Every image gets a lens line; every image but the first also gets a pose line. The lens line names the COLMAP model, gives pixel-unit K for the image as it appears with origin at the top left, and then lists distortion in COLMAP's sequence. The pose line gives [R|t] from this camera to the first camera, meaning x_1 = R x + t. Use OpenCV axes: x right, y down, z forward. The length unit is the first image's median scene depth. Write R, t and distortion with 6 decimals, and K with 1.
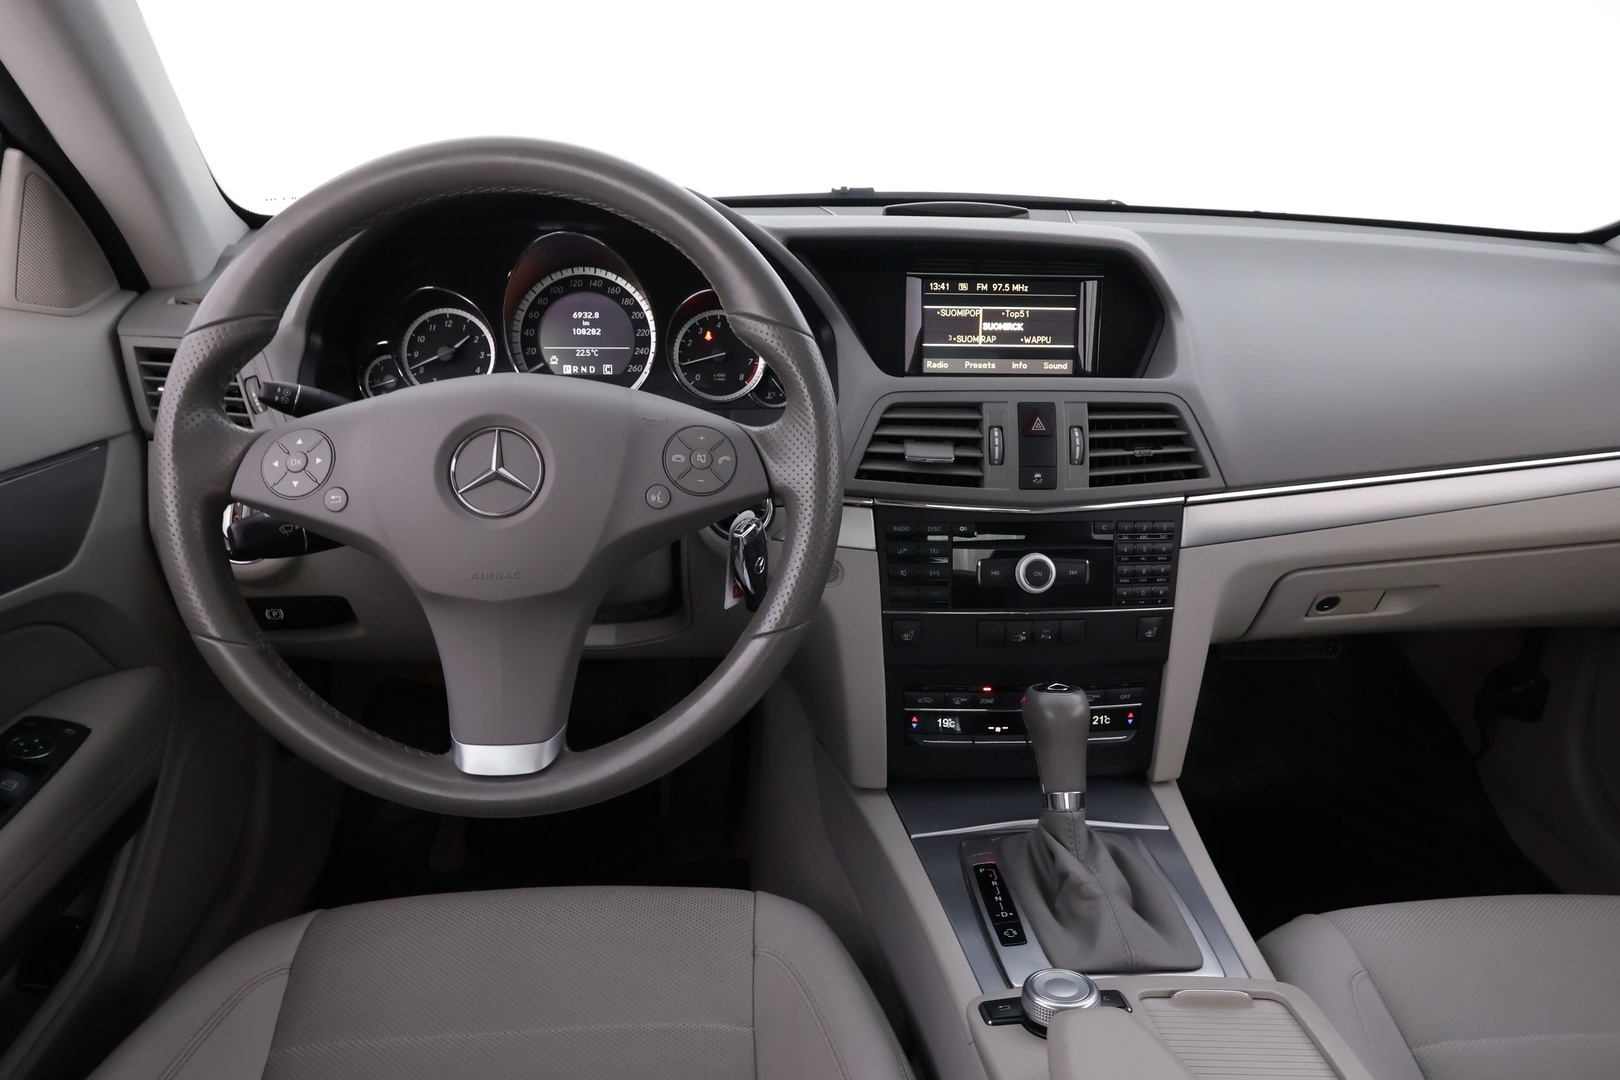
lens RADIAL K [[1146.3, 0, 815.1], [0, 1146.3, 541.8], [0, 0, 1]] dist [-0.008363, 0.005812]
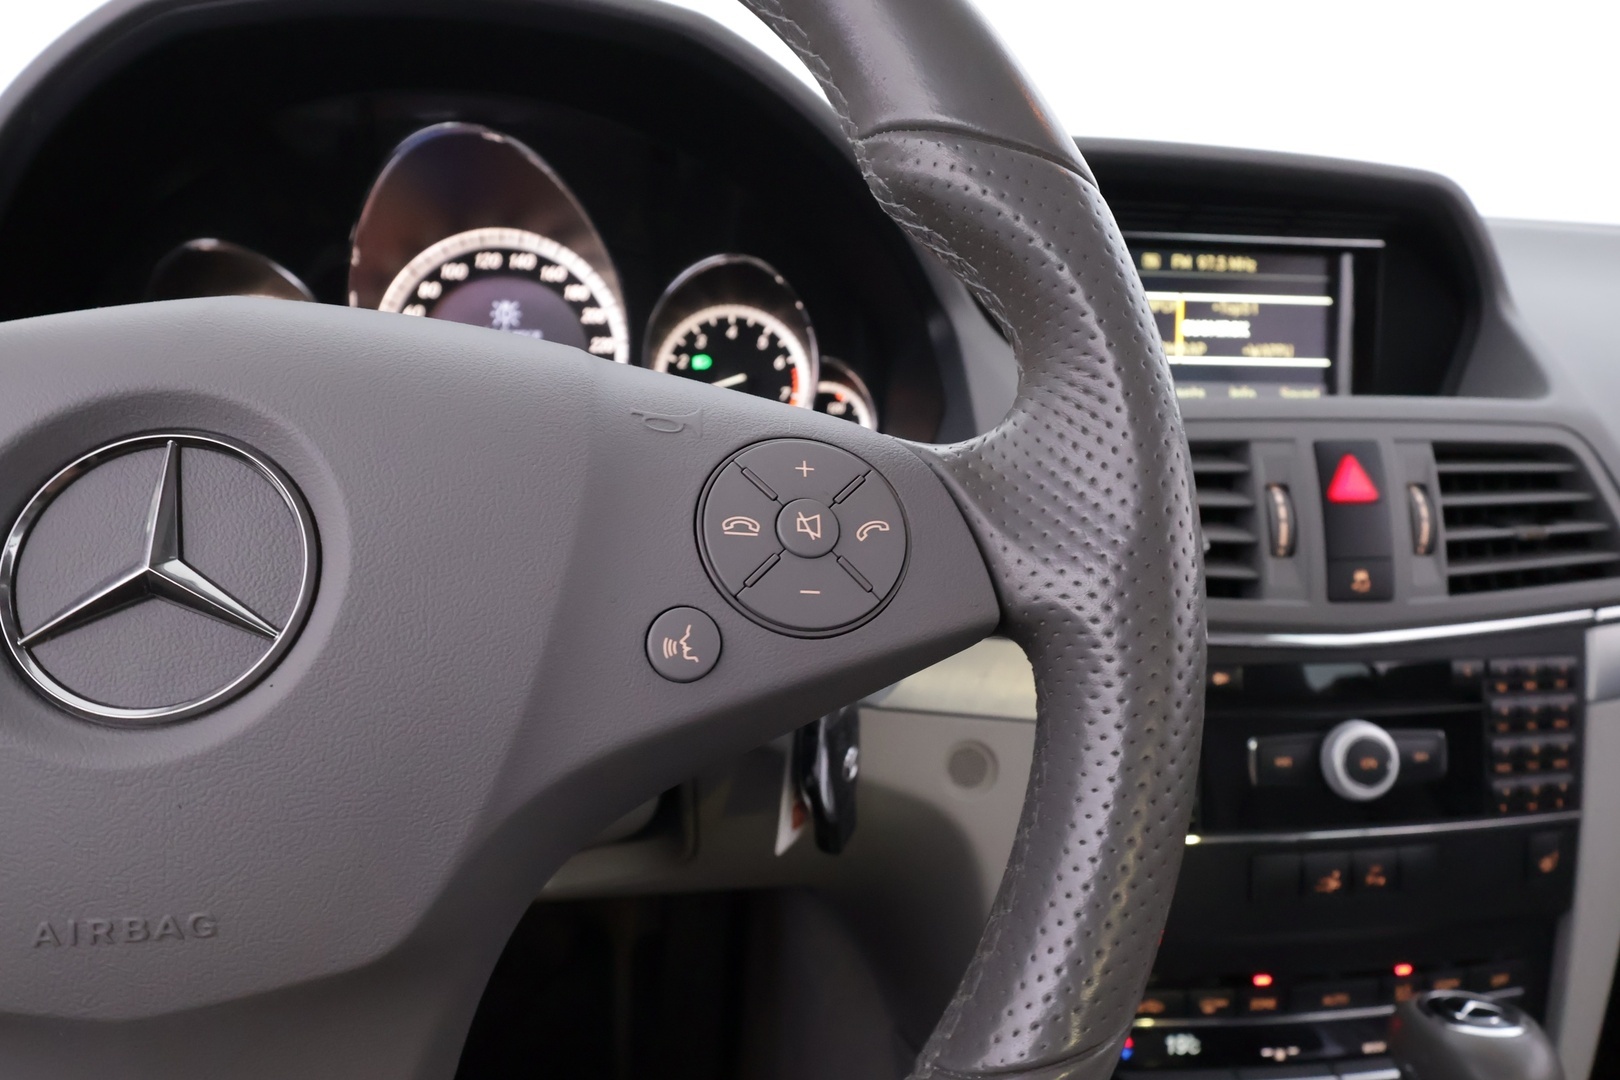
lens RADIAL K [[1076.5, 0, 818.8], [0, 1076.5, 541.5], [0, 0, 1]] dist [0.004618, -0.005134]
pose [[0.997691, -0.010806, 0.067046, -0.086247], [0.017568, 0.994721, -0.101101, -0.026613], [-0.065600, 0.102045, 0.992614, 0.503217]]
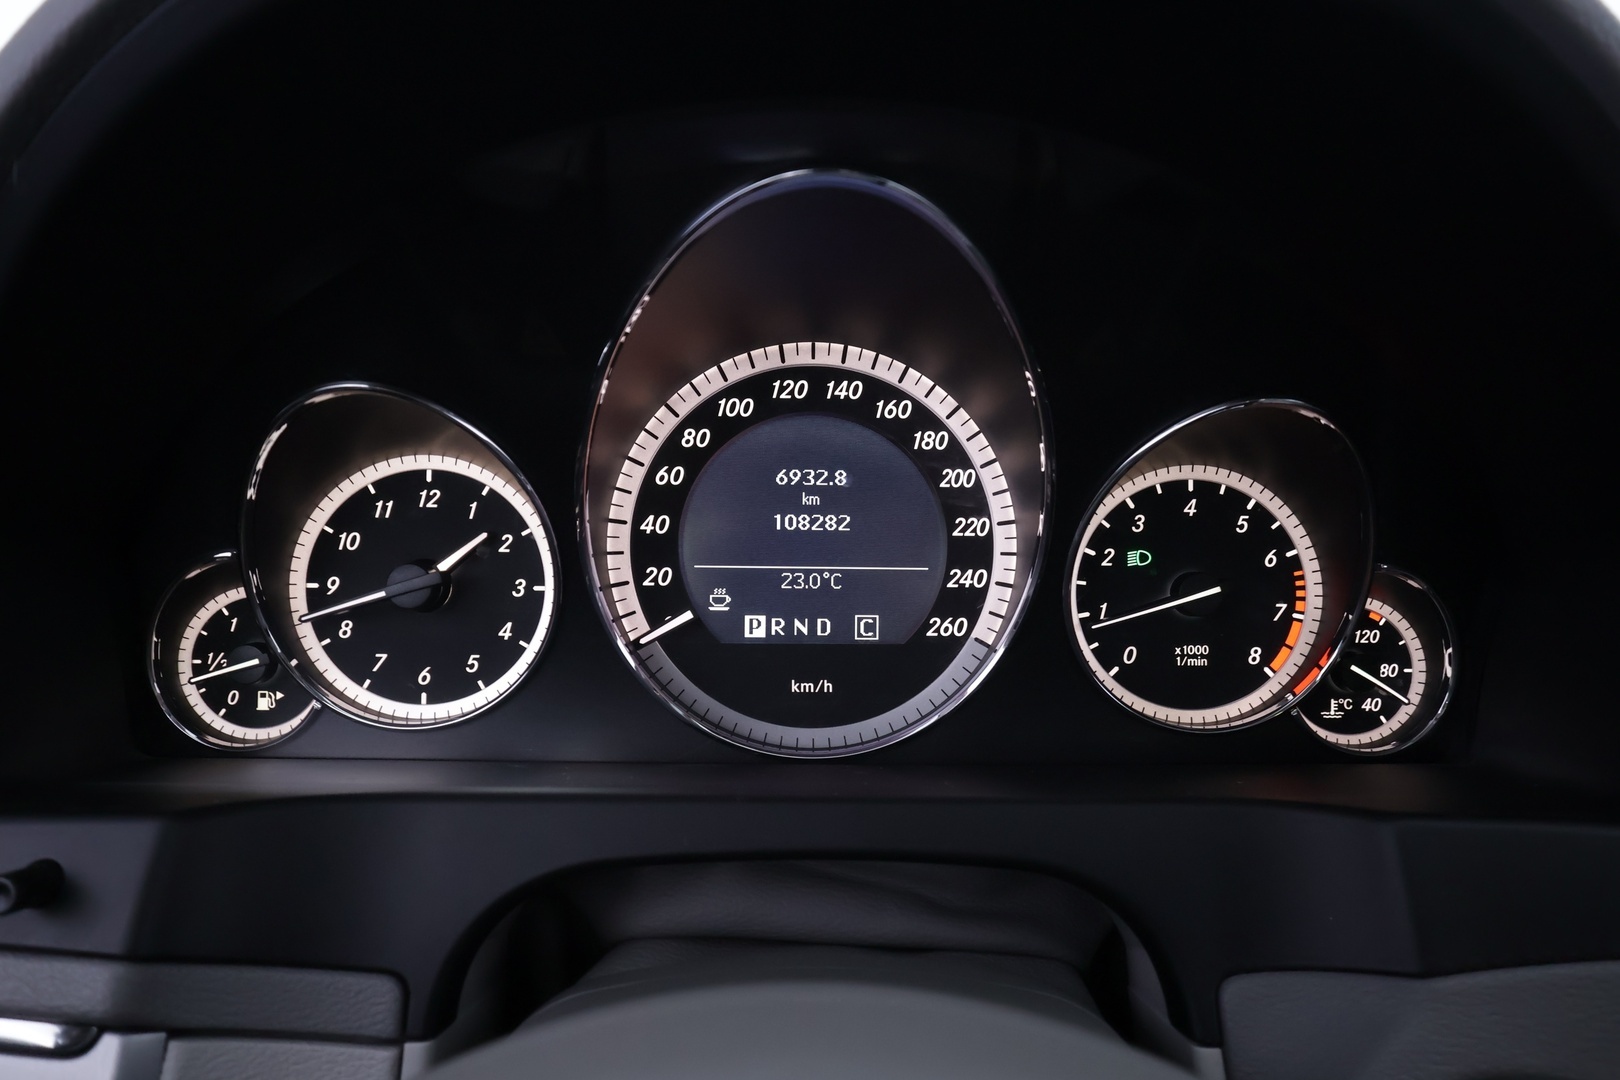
lens RADIAL K [[1098.5, 0, 816.3], [0, 1098.5, 554.9], [0, 0, 1]] dist [-0.006009, 0.000877]
pose [[0.998370, 0.009590, -0.056258, -0.198805], [-0.016360, 0.992499, -0.121155, -0.146579], [0.054674, 0.121878, 0.991038, 0.735414]]
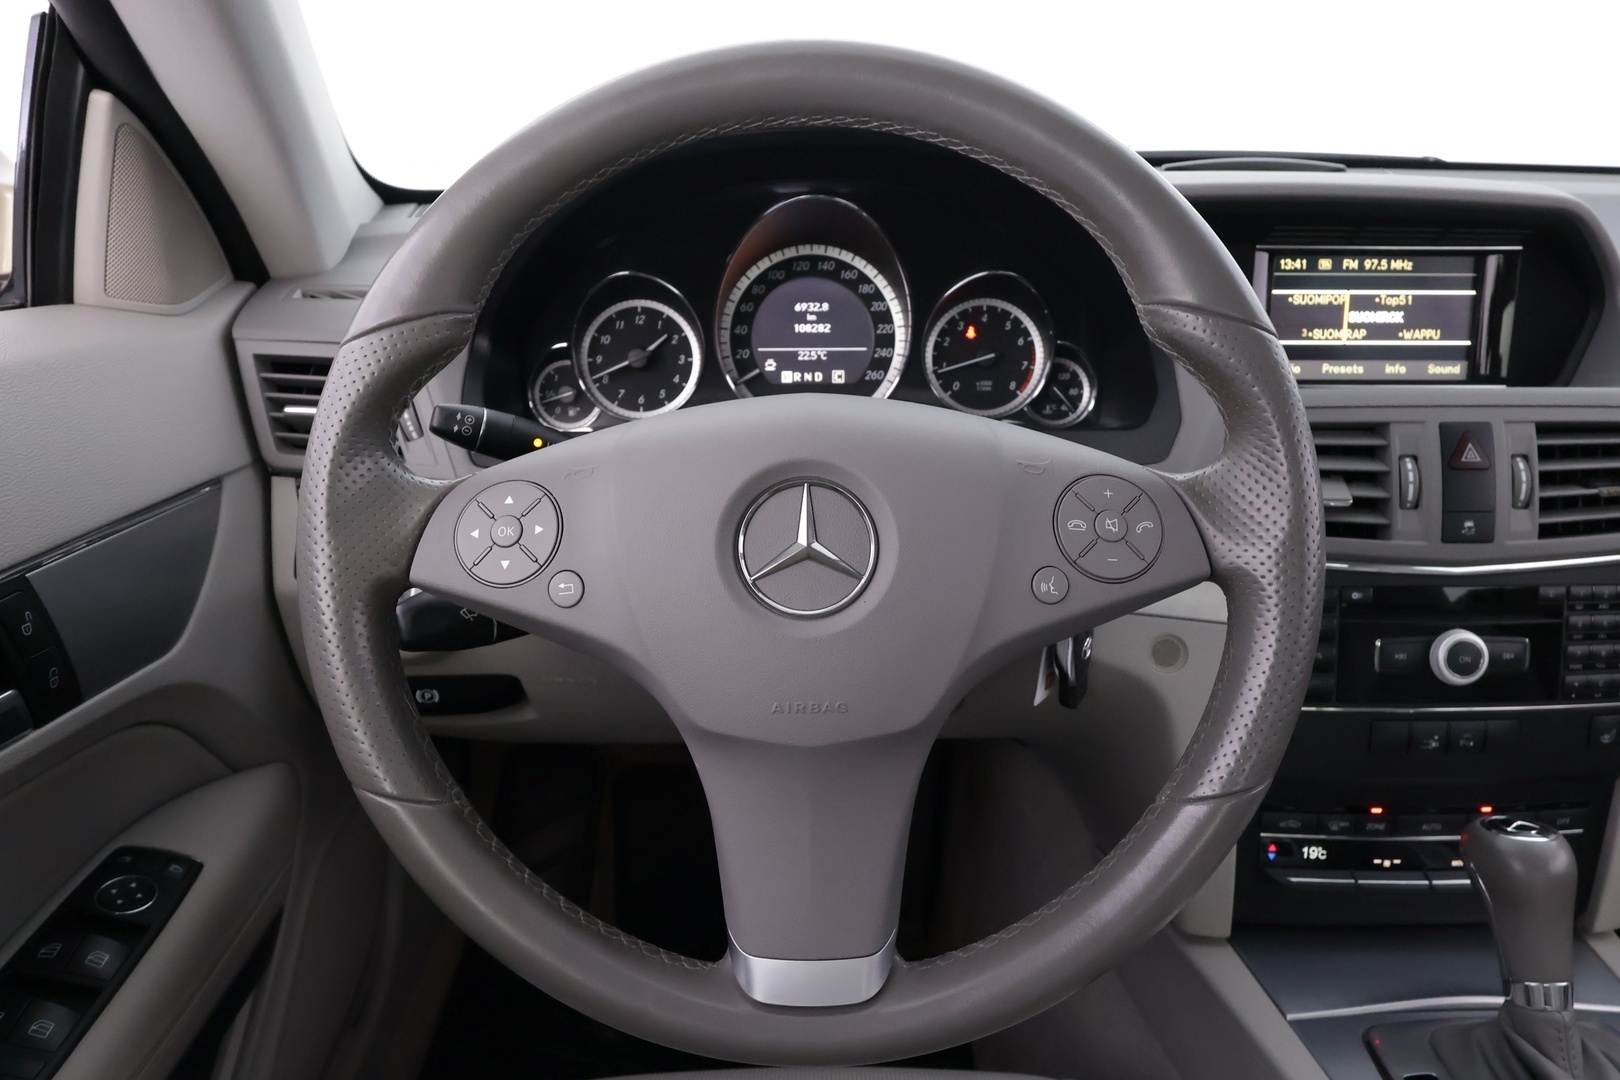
lens RADIAL K [[1146.3, 0, 812.3], [0, 1146.3, 540.3], [0, 0, 1]] dist [-0.008363, 0.005812]
pose [[0.998122, 0.002147, -0.061218, -0.168617], [-0.001673, 0.999968, 0.007795, -0.050656], [0.061233, -0.007678, 0.998094, 0.247372]]
